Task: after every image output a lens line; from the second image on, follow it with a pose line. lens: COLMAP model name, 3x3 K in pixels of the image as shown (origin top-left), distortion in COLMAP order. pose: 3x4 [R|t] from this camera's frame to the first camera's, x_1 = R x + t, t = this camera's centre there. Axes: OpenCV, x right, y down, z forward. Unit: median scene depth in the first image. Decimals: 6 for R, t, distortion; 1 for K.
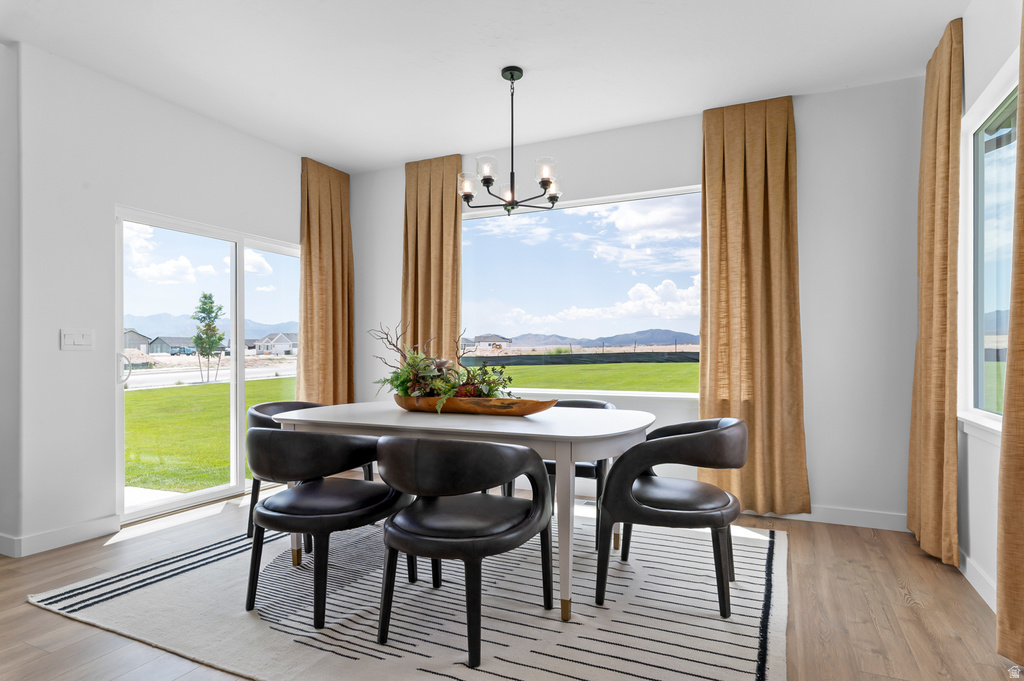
lens RADIAL K [[556.2, 0, 524.4], [0, 556.2, 353.3], [0, 0, 1]] dist [0.007034, -0.000267]
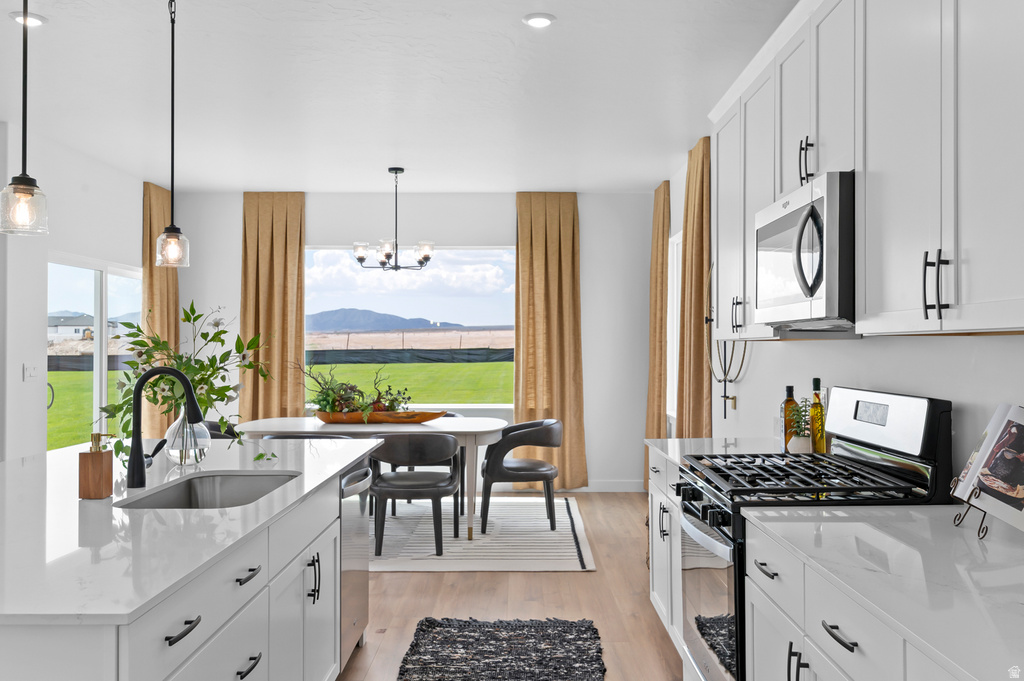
lens RADIAL K [[882.0, 0, 512.2], [0, 882.0, 340.3], [0, 0, 1]] dist [-0.006442, -0.004085]
pose [[0.910063, 0.003140, 0.414459, -0.591786], [-0.002068, 0.999993, -0.003035, -0.078366], [-0.414466, 0.001905, 0.910063, -0.961866]]
